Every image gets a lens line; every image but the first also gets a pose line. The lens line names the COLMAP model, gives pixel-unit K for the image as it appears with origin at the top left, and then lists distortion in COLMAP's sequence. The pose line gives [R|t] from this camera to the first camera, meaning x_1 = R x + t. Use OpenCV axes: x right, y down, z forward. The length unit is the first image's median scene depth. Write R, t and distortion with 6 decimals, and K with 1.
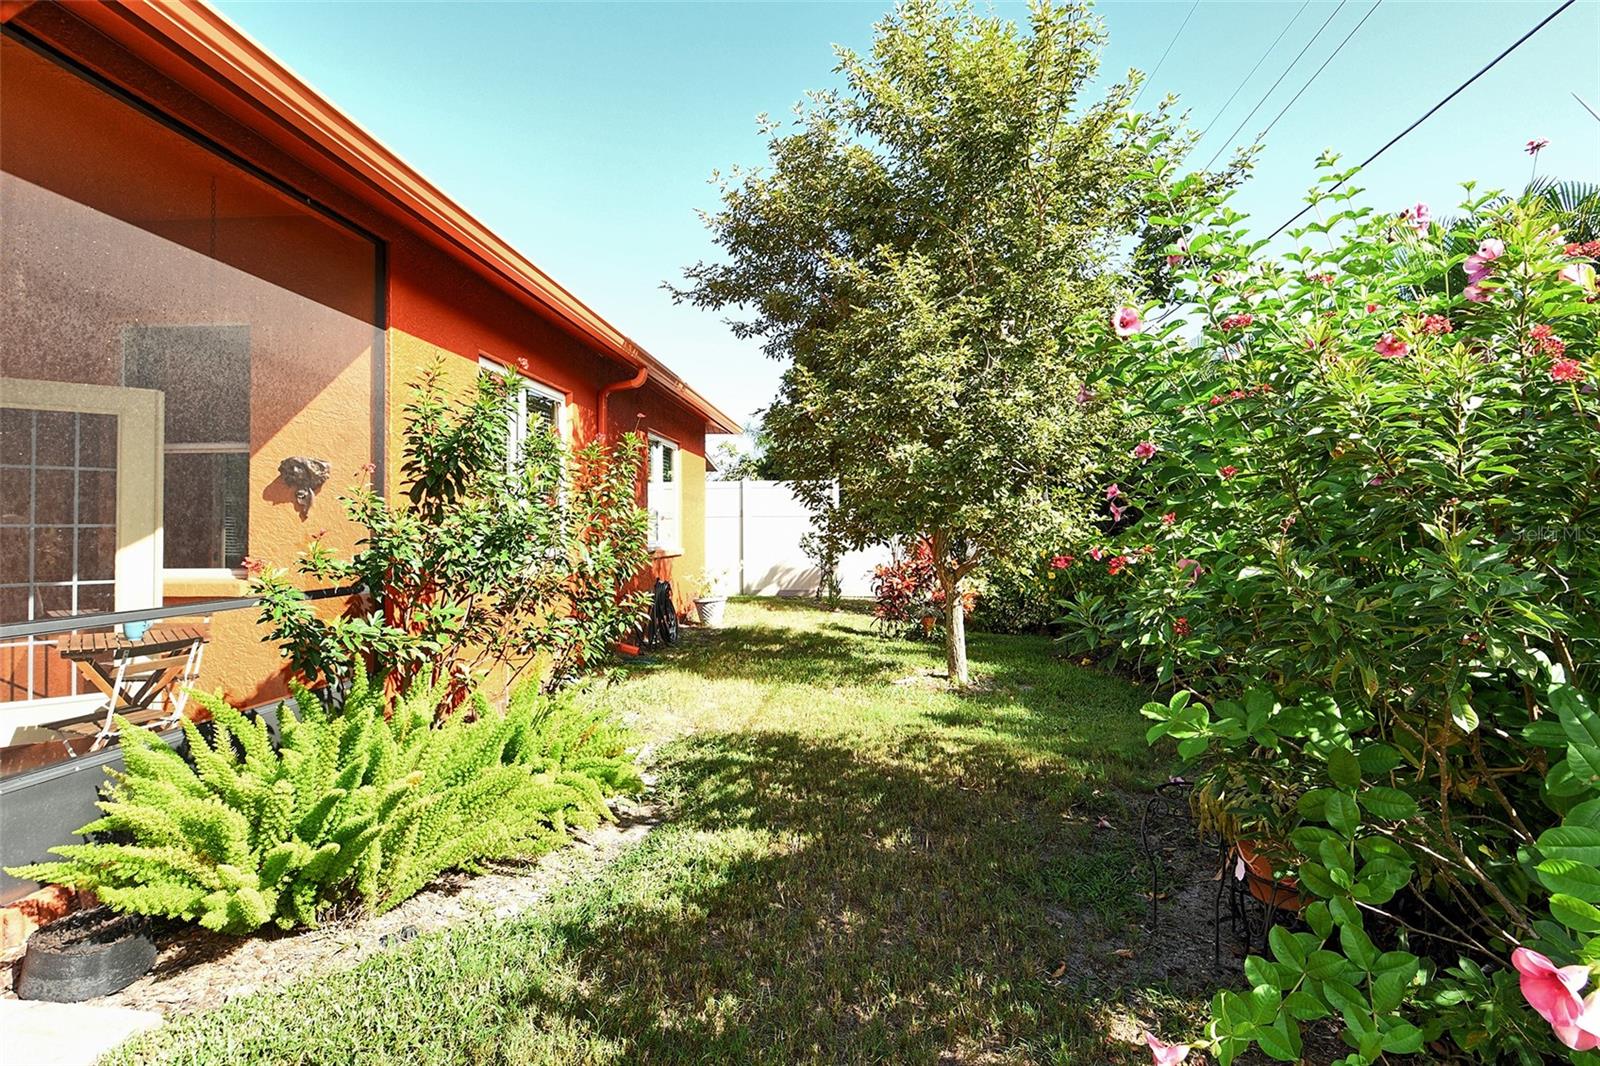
lens RADIAL K [[854.0, 0, 808.7], [0, 854.0, 526.5], [0, 0, 1]] dist [0.026952, -0.026182]
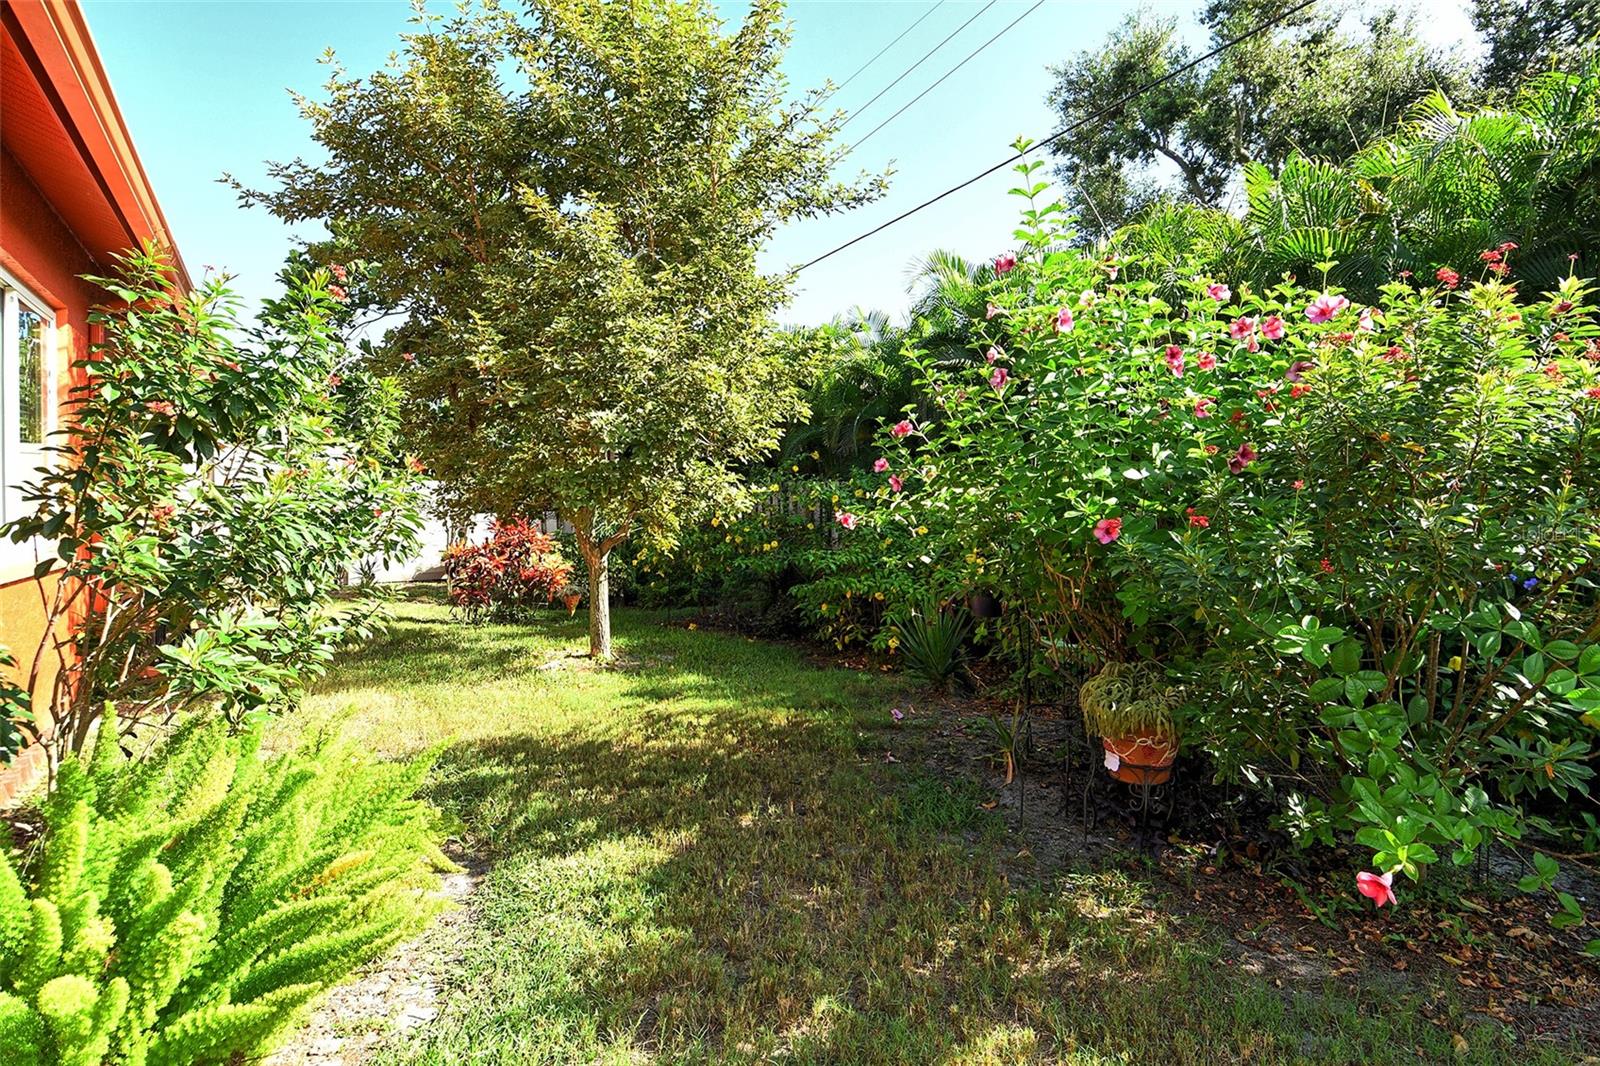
lens RADIAL K [[854.0, 0, 813.3], [0, 854.0, 526.8], [0, 0, 1]] dist [0.026952, -0.026182]
pose [[0.810288, -0.026221, 0.585444, -0.253749], [0.007868, 0.999395, 0.033872, 0.000771], [-0.585979, -0.022840, 0.810005, 0.103870]]
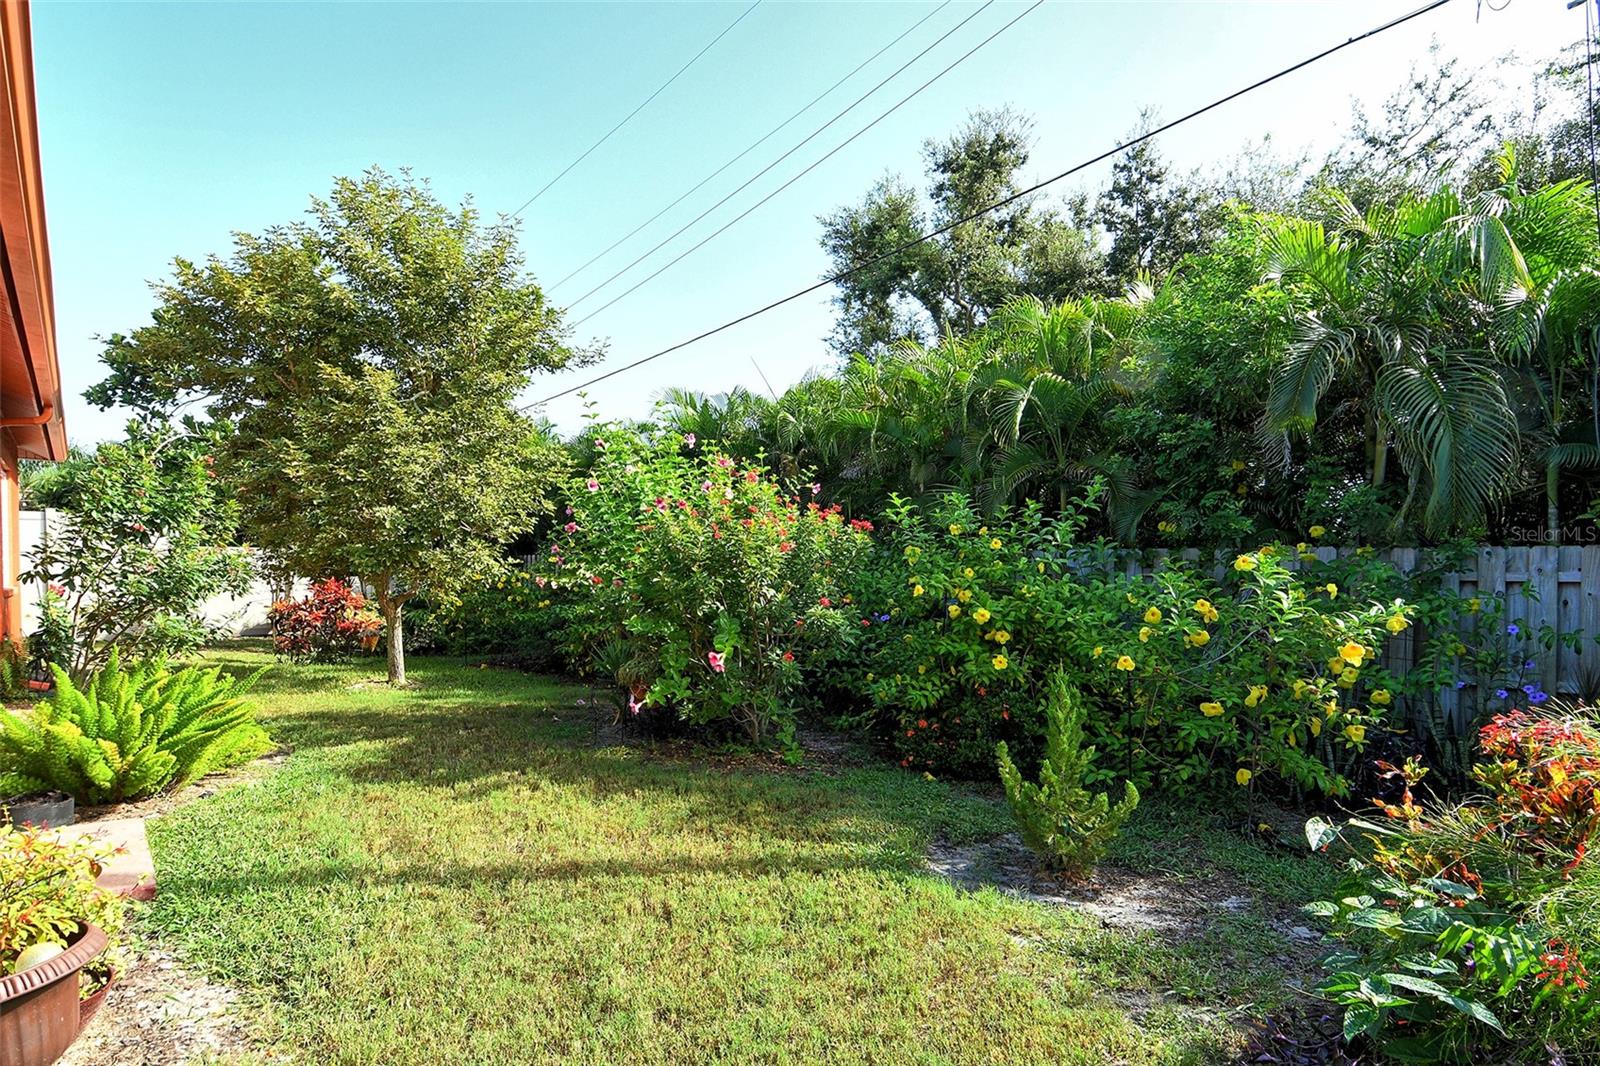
lens RADIAL K [[854.0, 0, 857.6], [0, 854.0, 625.6], [0, 0, 1]] dist [0.026952, -0.026182]
pose [[0.684970, -0.042369, 0.727339, -0.389984], [-0.006672, 0.997901, 0.064414, 0.001632], [-0.728541, -0.048974, 0.683249, -0.538787]]
